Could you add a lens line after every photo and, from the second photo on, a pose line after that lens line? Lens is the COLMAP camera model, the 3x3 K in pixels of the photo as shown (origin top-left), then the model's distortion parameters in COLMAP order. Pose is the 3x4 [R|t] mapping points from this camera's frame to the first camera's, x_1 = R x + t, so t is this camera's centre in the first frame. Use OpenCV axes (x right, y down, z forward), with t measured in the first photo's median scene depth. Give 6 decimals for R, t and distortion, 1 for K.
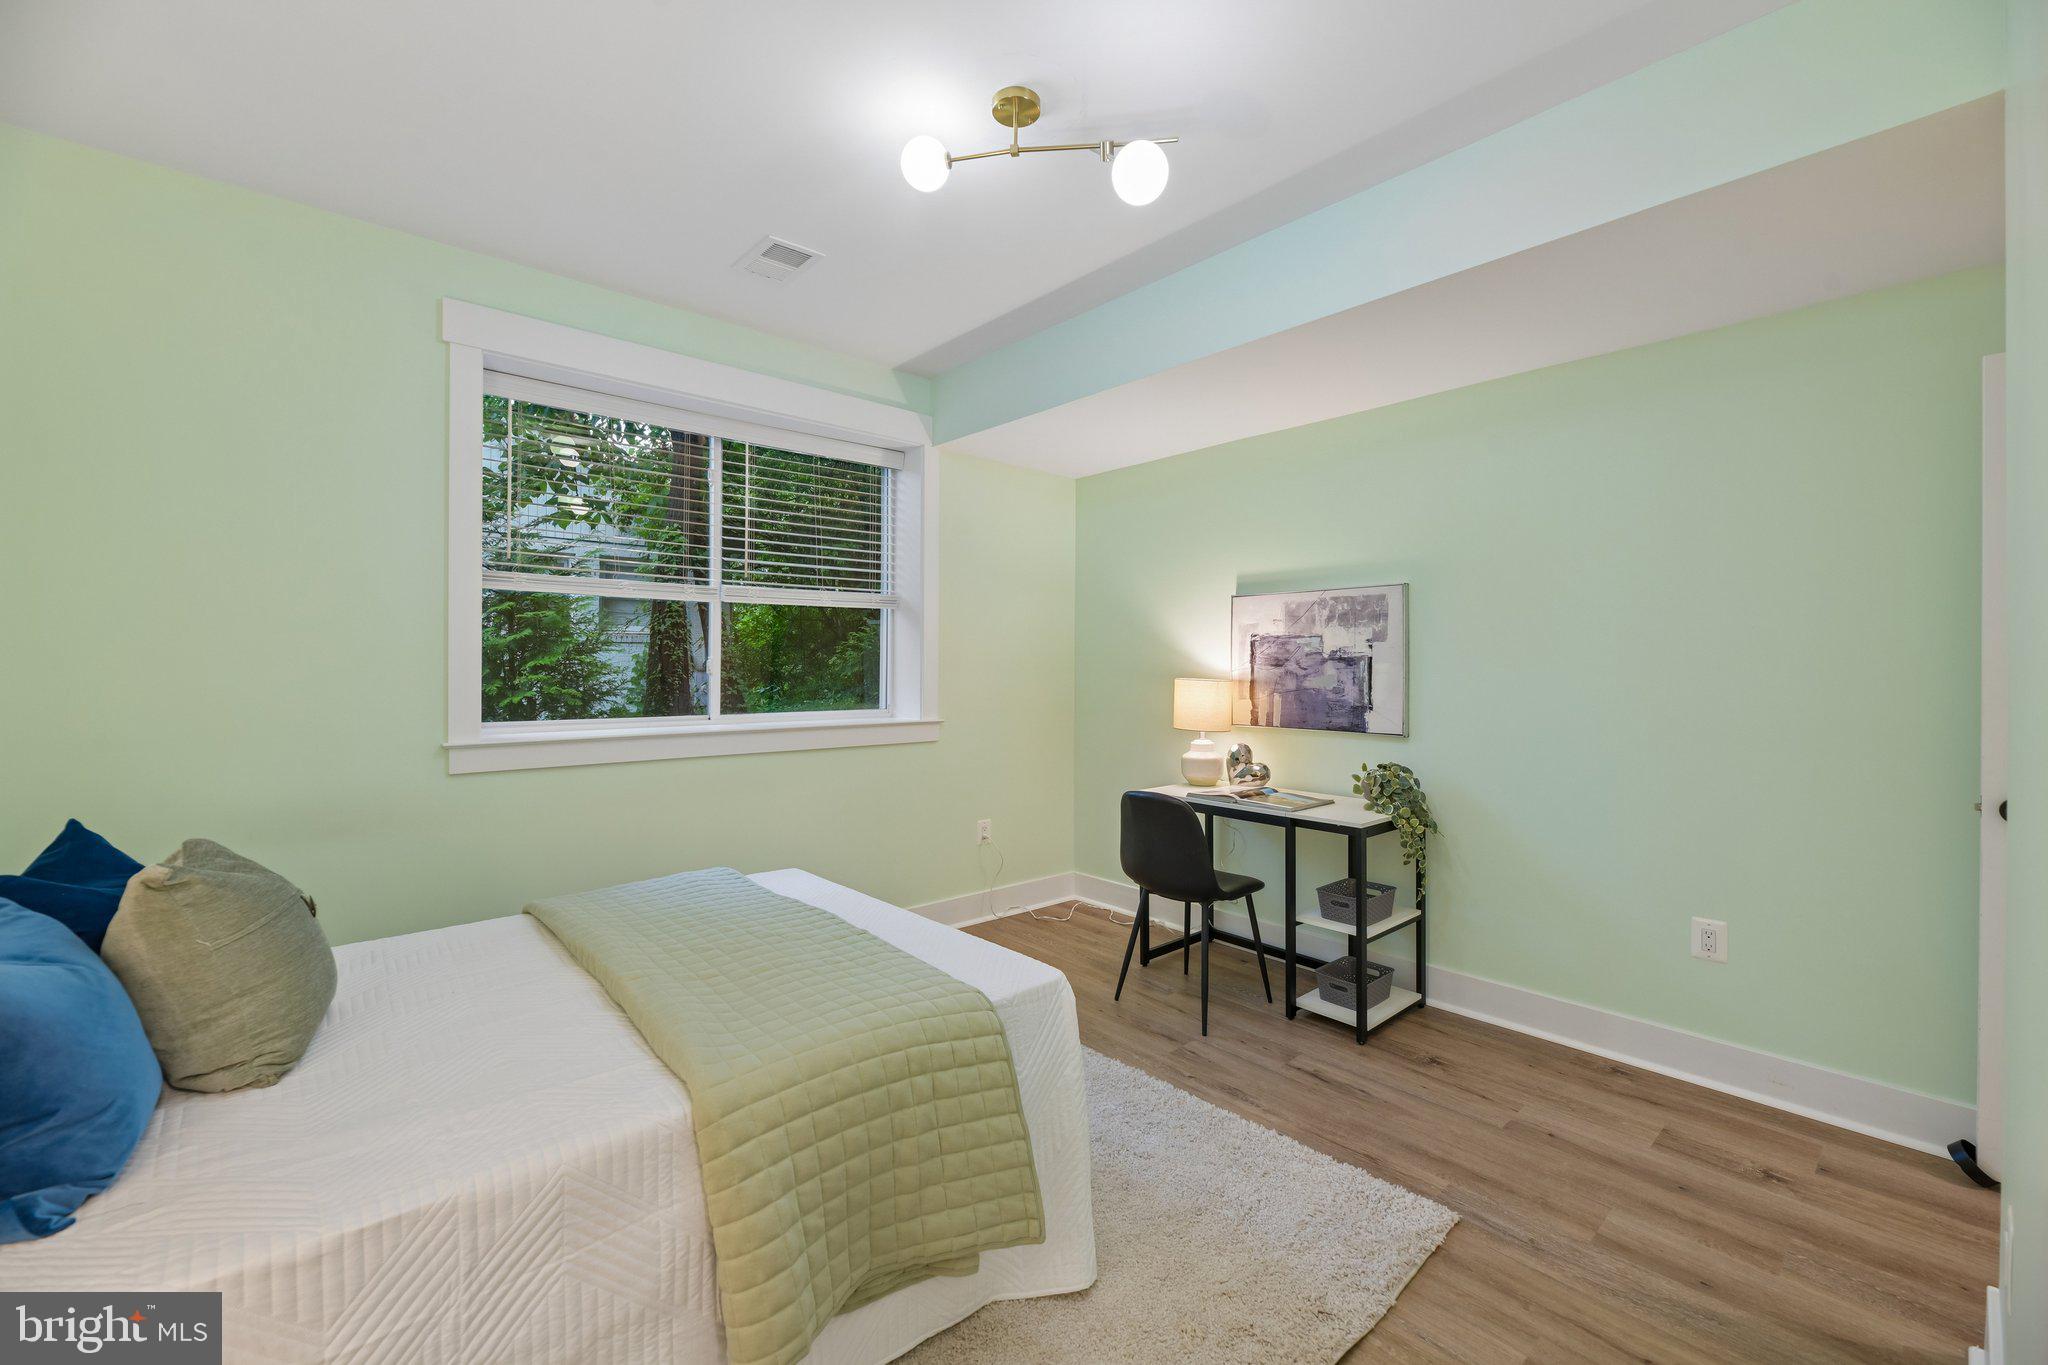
lens RADIAL K [[839.0, 0, 1038.6], [0, 839.0, 656.4], [0, 0, 1]] dist [0.000088, -0.000372]
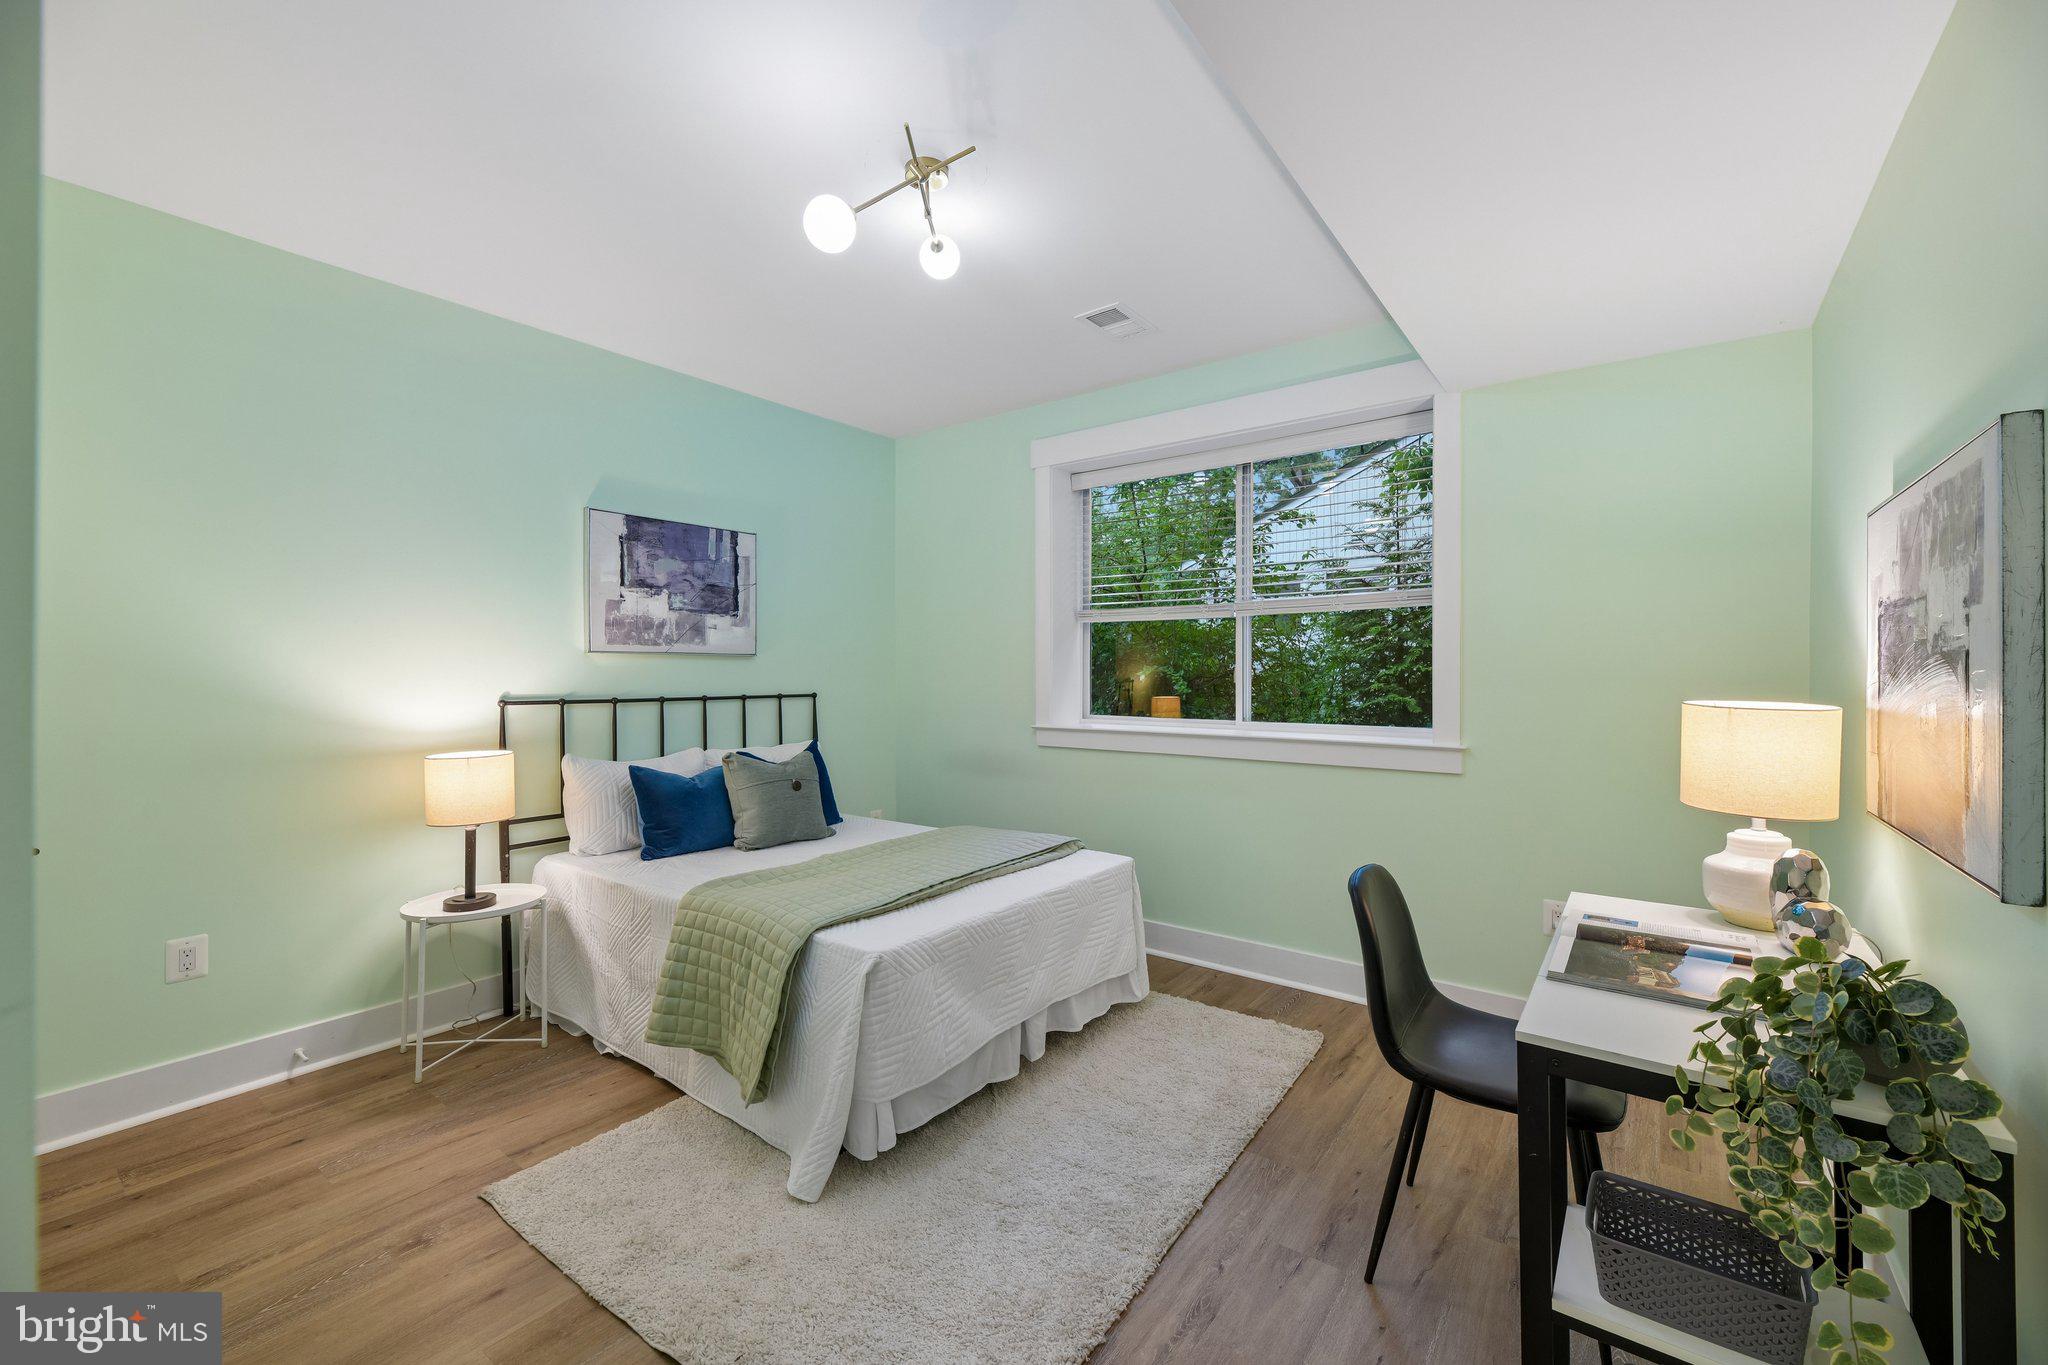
lens RADIAL K [[829.1, 0, 1033.9], [0, 829.1, 675.2], [0, 0, 1]] dist [0.000064, -0.002068]
pose [[0.183029, 0.001115, -0.983107, 0.649230], [0.008579, 0.999959, 0.002731, 0.004485], [0.983070, -0.008934, 0.183012, 0.567642]]
